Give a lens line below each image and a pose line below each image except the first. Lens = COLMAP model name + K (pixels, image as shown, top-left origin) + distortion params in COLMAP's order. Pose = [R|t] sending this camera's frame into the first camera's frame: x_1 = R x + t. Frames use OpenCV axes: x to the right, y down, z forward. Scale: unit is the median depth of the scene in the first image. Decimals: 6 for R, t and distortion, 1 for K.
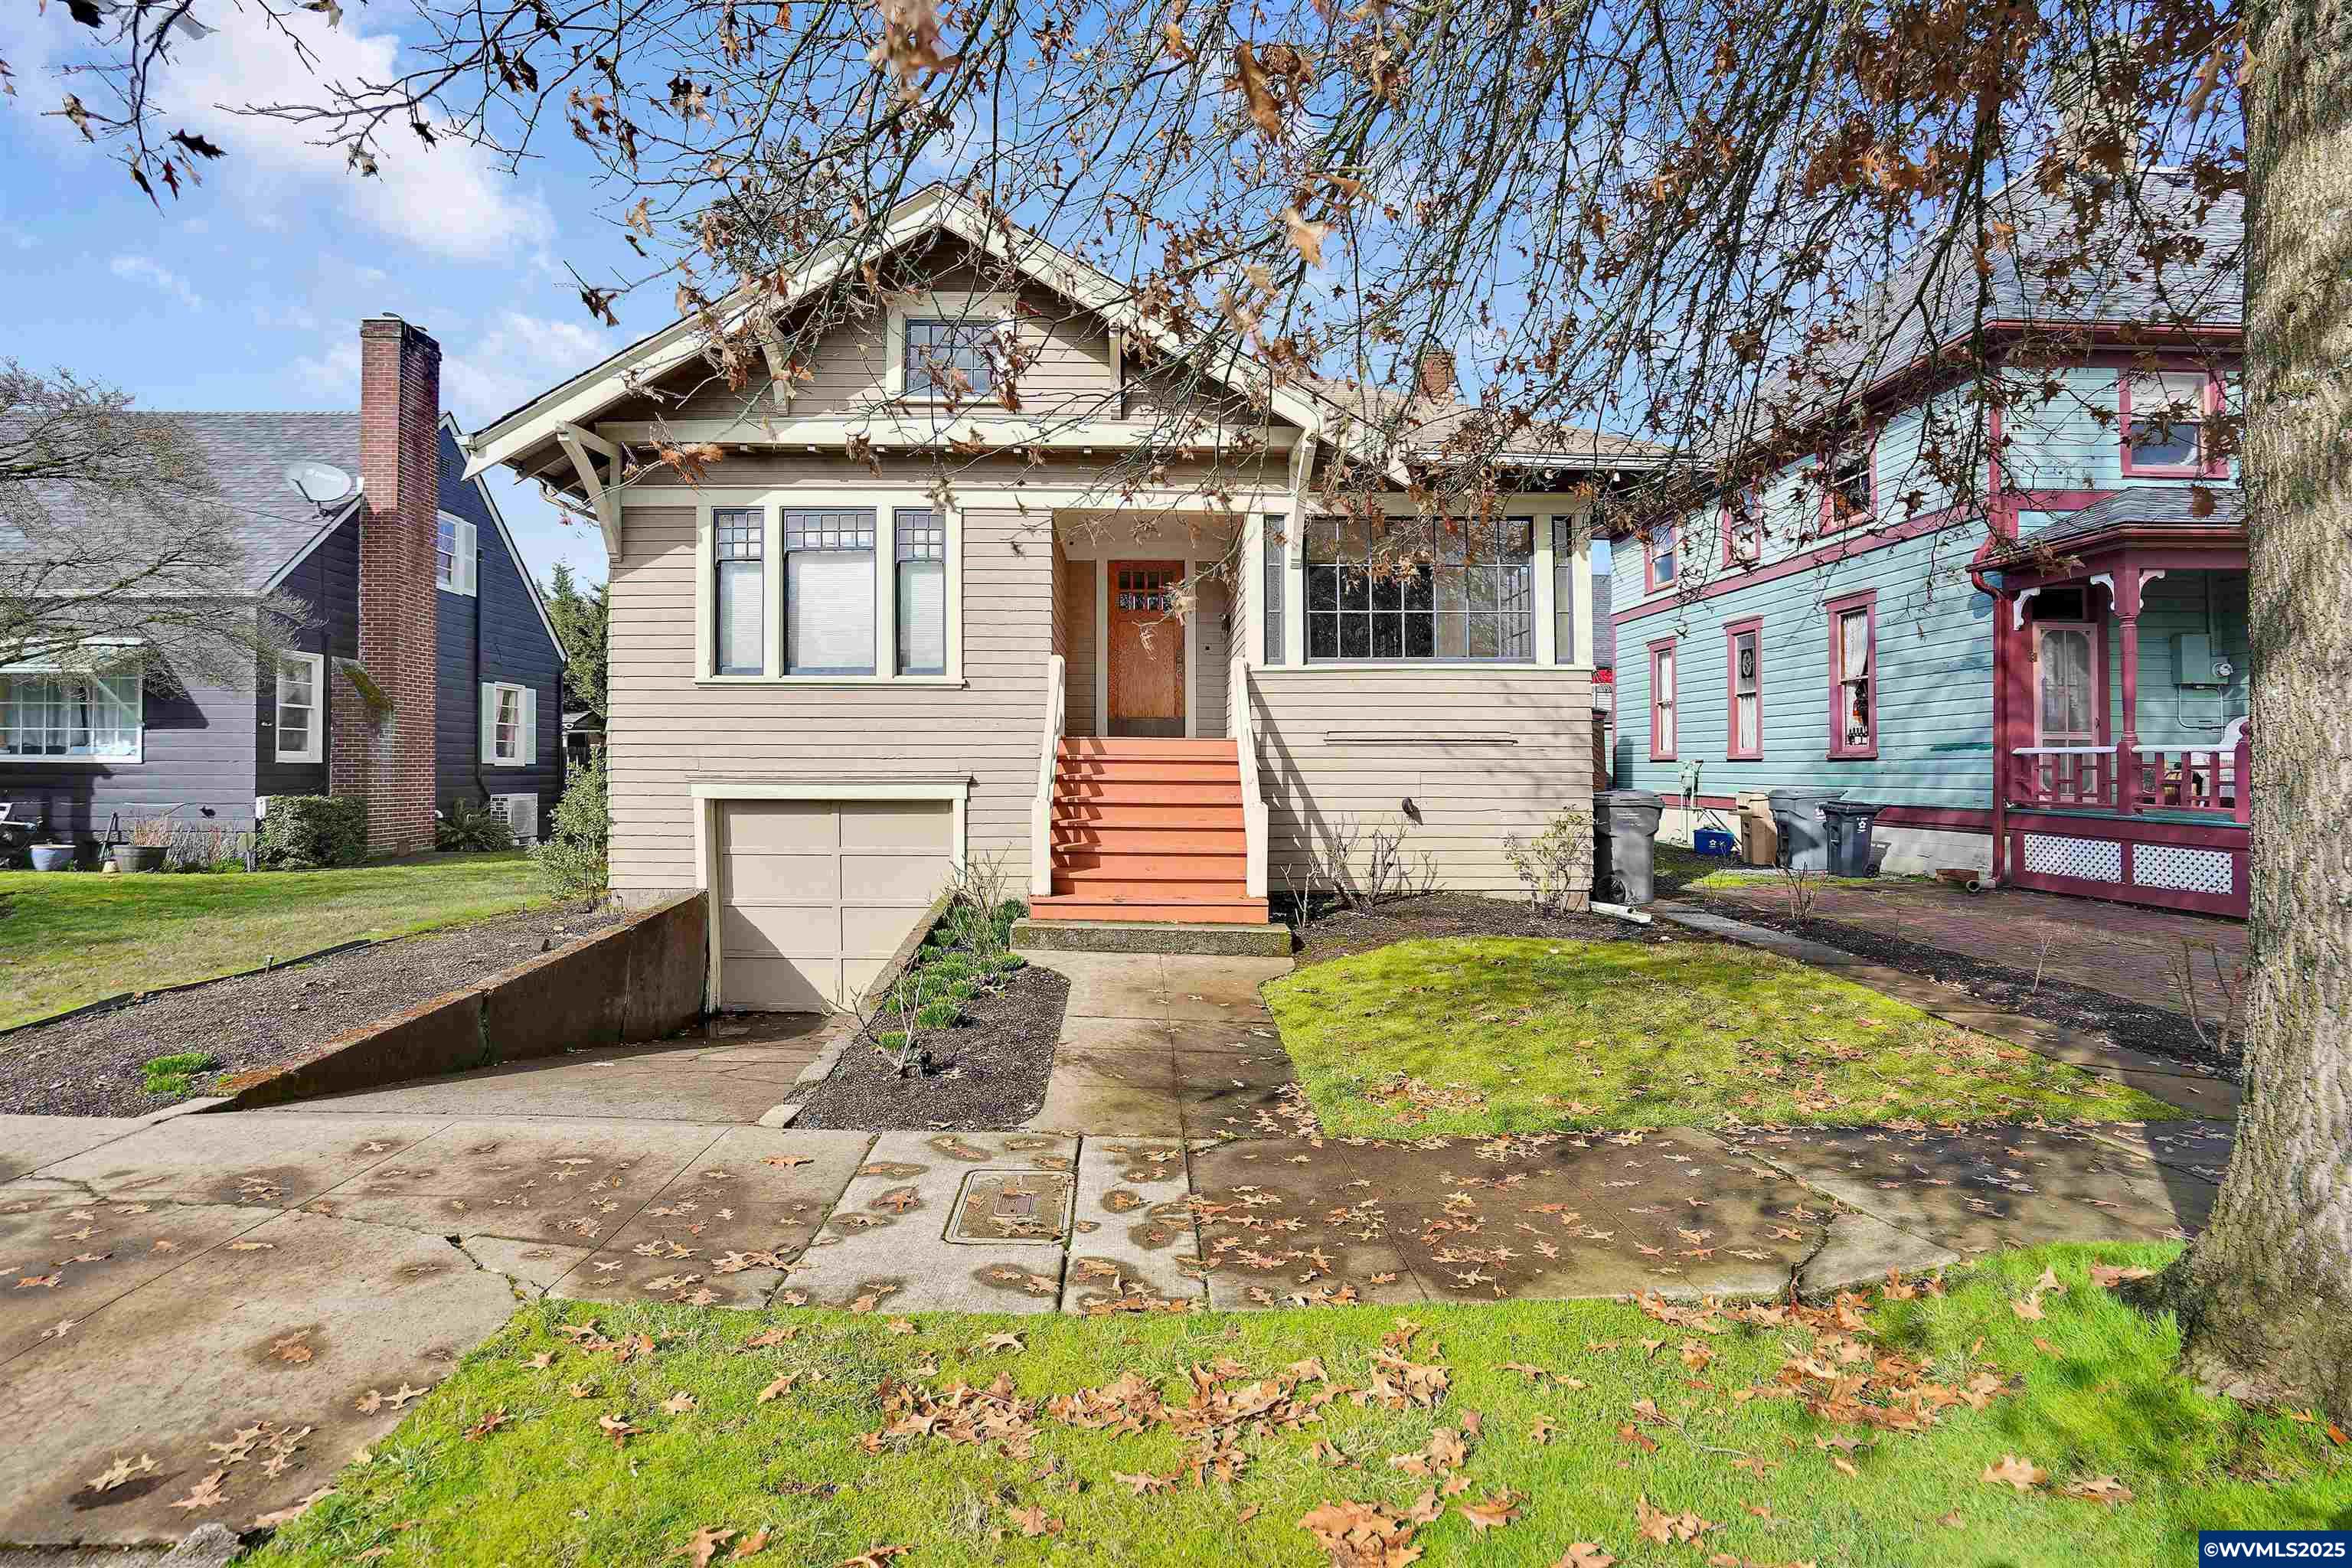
lens RADIAL K [[1210.1, 0, 1176.0], [0, 1210.1, 784.0], [0, 0, 1]] dist [-0.017535, 0.000358]
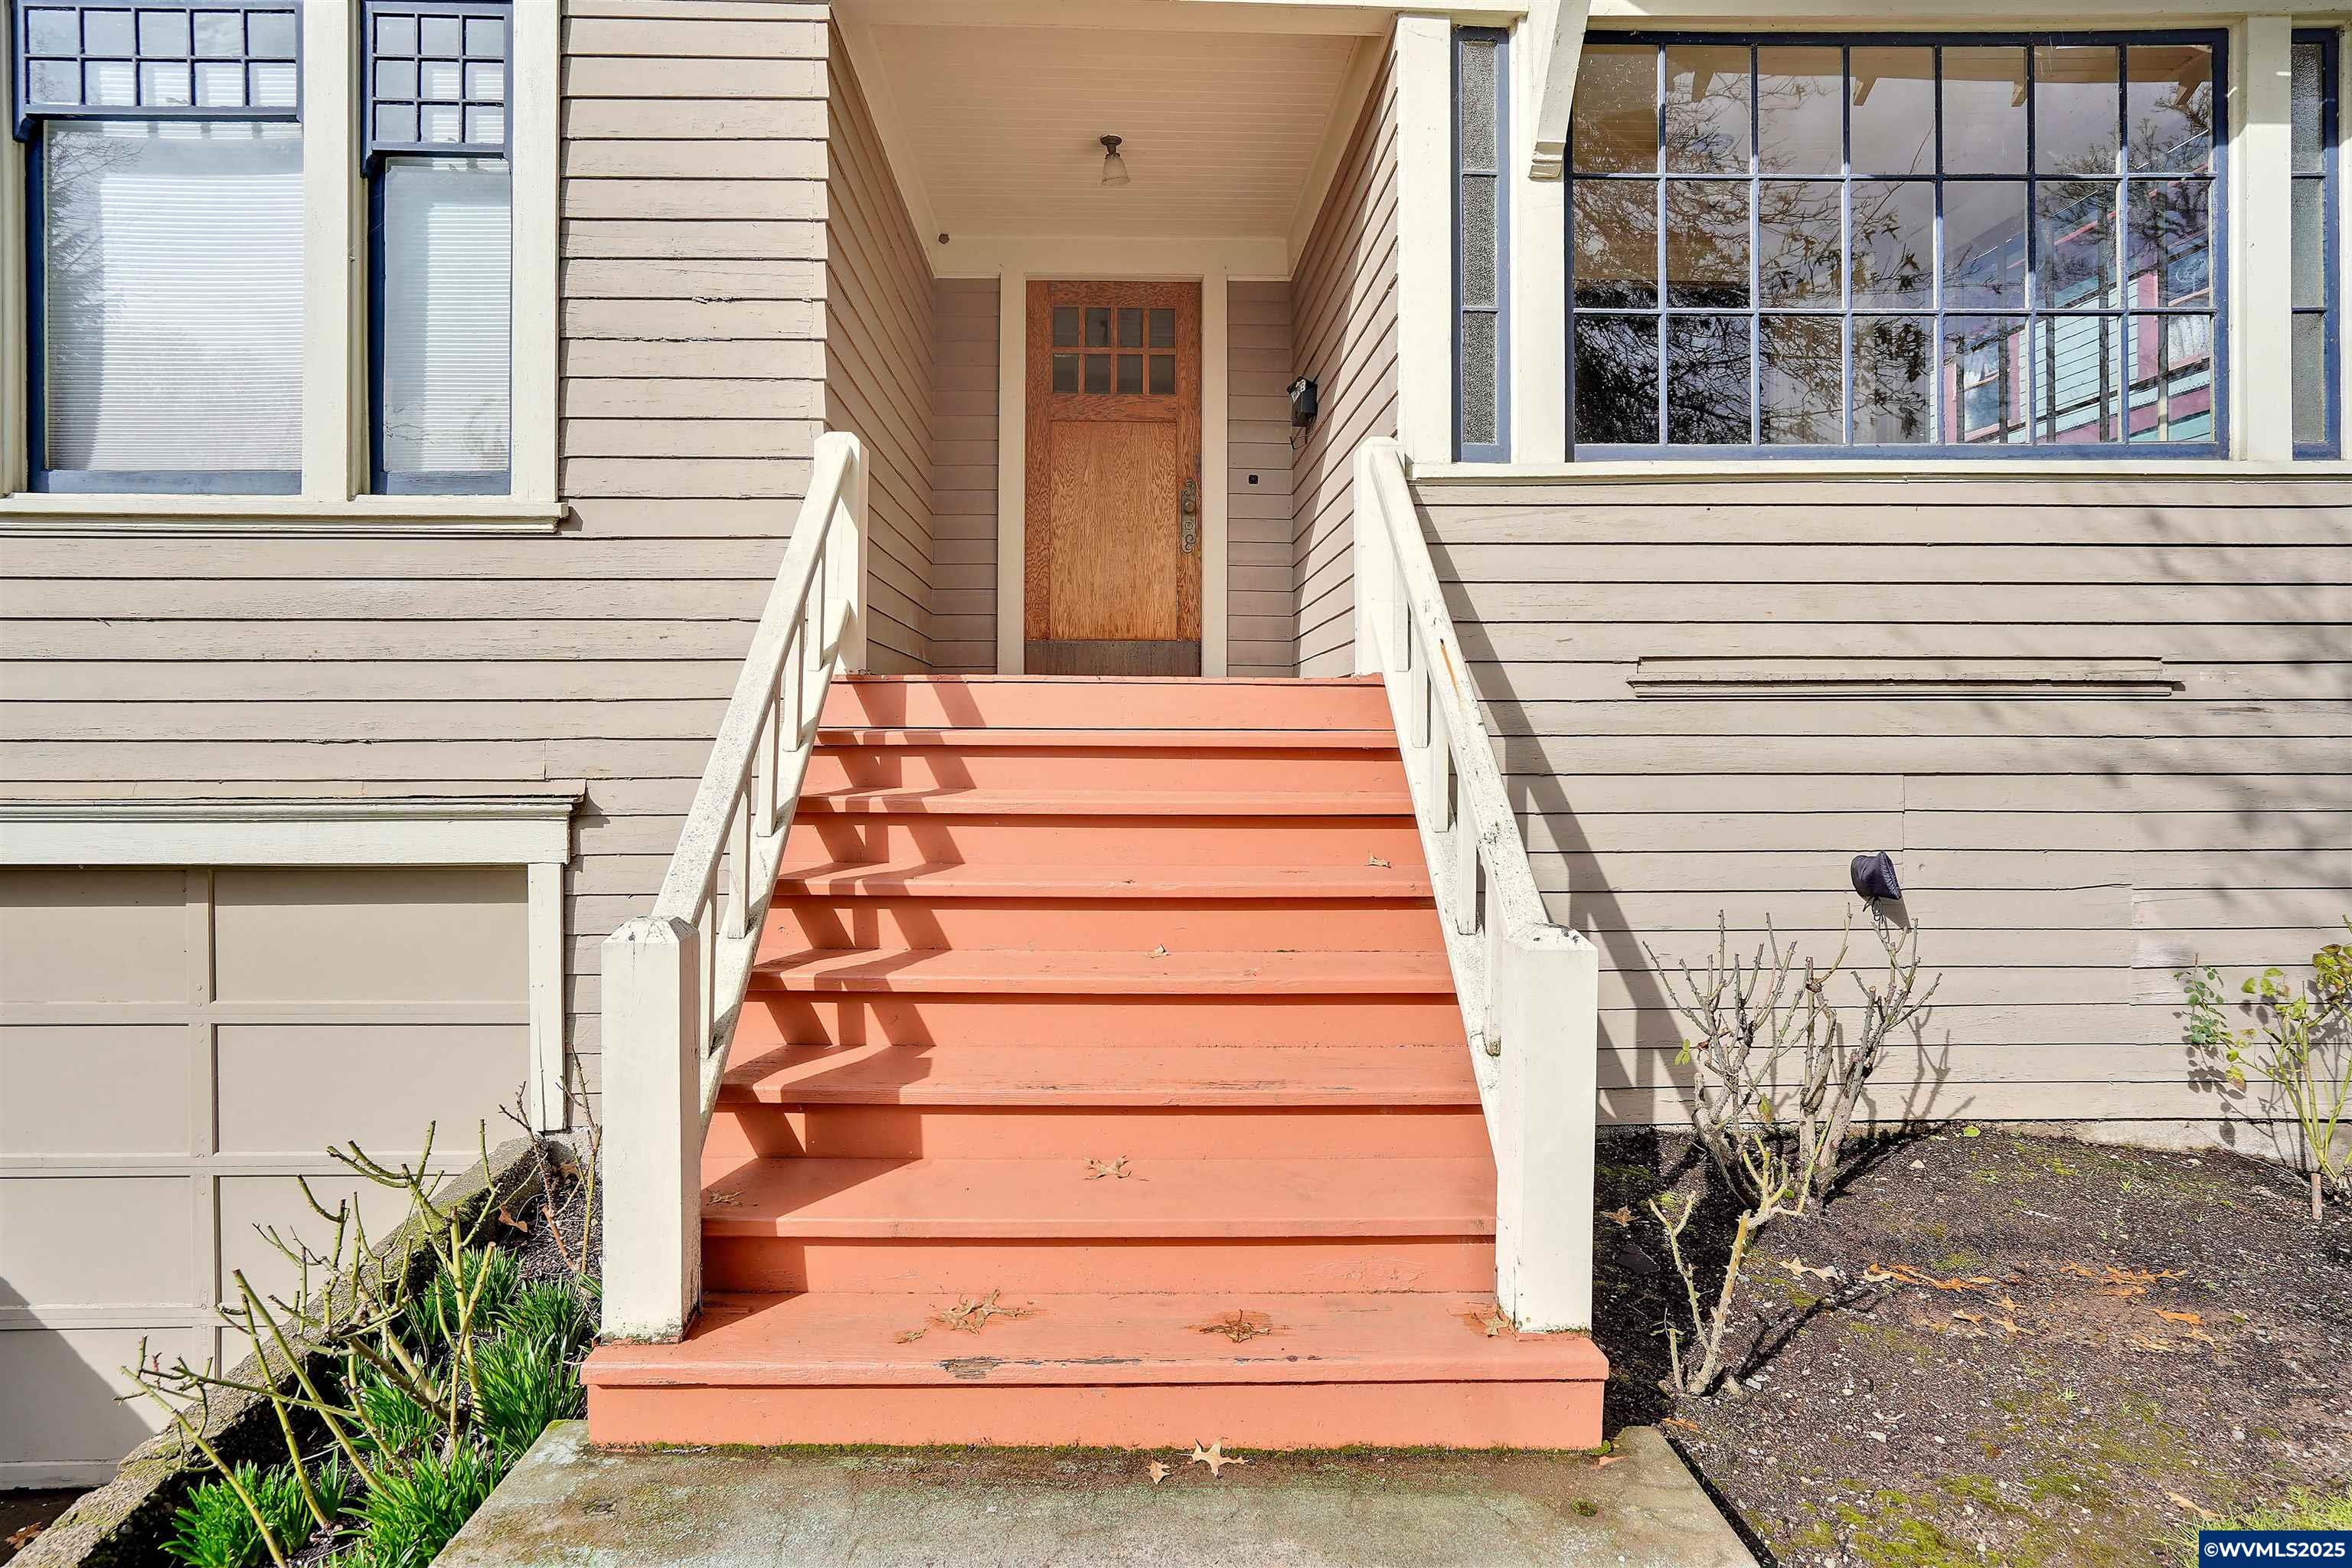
lens RADIAL K [[2305.5, 0, 1176.0], [0, 2305.5, 784.0], [0, 0, 1]] dist [-0.019200, -0.009838]
pose [[0.999995, -0.003153, 0.000844, -0.005762], [0.003150, 0.999987, 0.004048, -0.010931], [-0.000857, -0.004046, 0.999991, 0.355748]]
